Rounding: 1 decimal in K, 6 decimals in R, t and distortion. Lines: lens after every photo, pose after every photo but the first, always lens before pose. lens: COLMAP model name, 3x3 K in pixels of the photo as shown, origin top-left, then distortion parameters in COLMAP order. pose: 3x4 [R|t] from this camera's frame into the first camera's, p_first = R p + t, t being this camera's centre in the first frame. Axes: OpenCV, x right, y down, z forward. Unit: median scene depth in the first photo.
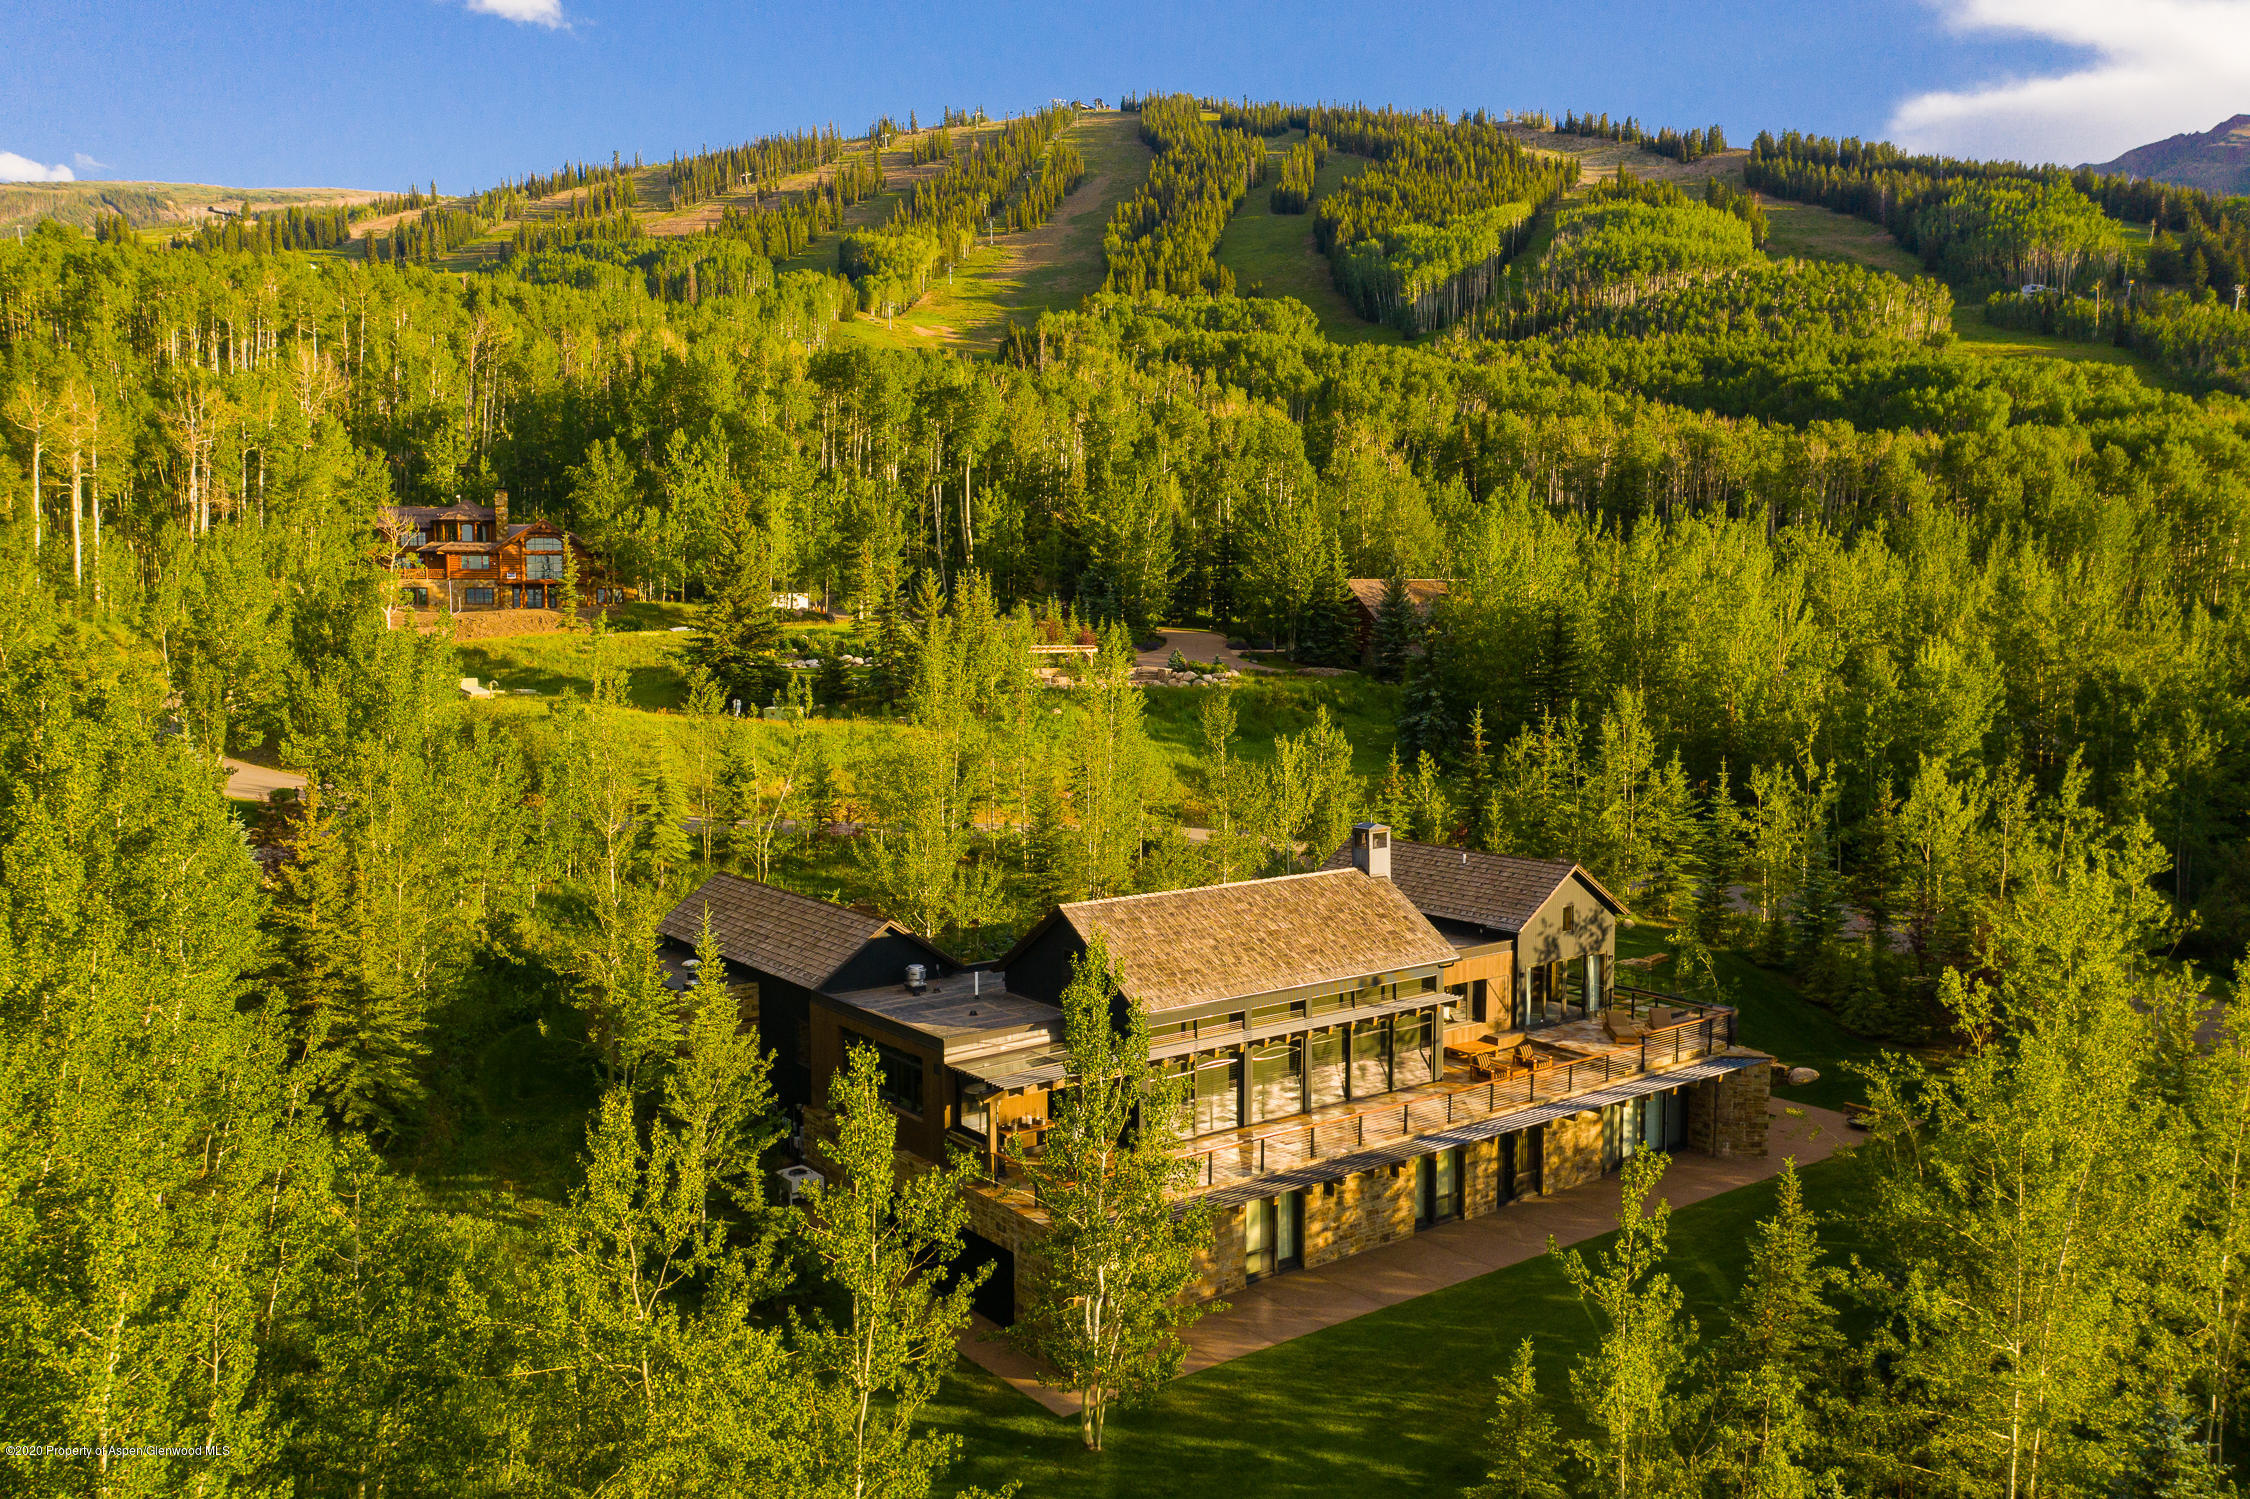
lens RADIAL K [[1774.4, 0, 1118.8], [0, 1774.4, 743.5], [0, 0, 1]] dist [-0.015400, 0.006241]
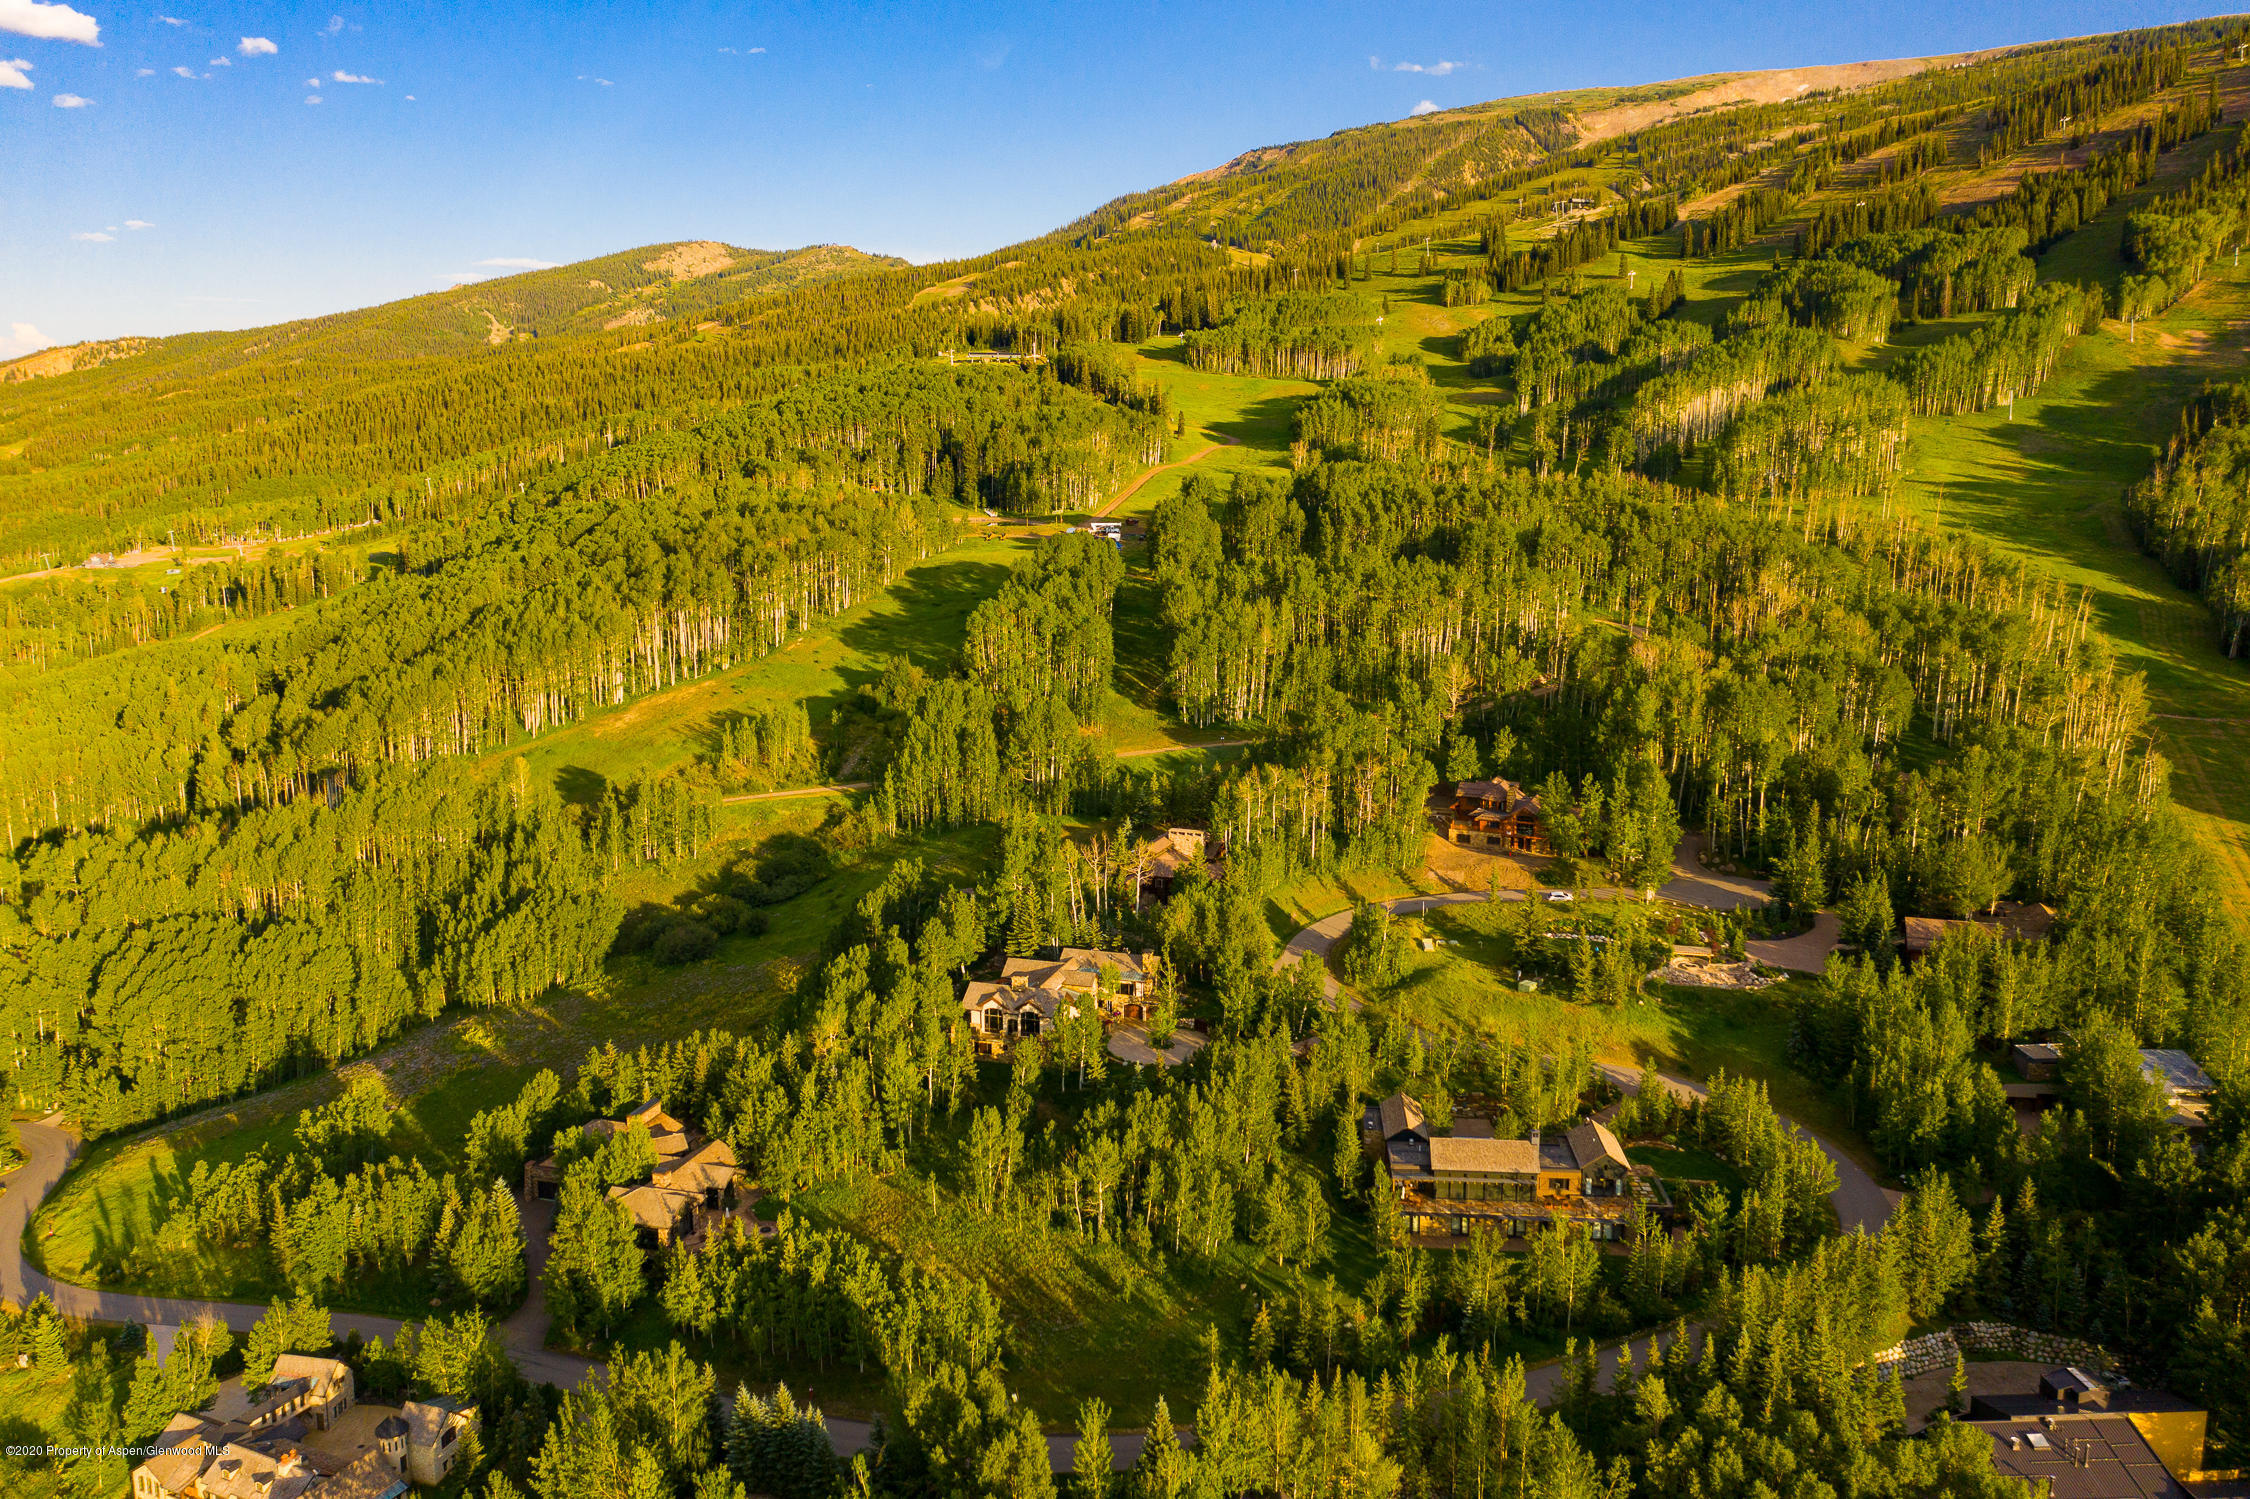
lens RADIAL K [[1774.4, 0, 1118.8], [0, 1774.4, 743.5], [0, 0, 1]] dist [-0.015400, 0.006241]
pose [[0.743372, 0.115318, -0.658863, 0.136286], [-0.055180, 0.992241, 0.111410, -0.082876], [0.666599, -0.046463, 0.743967, -0.168952]]
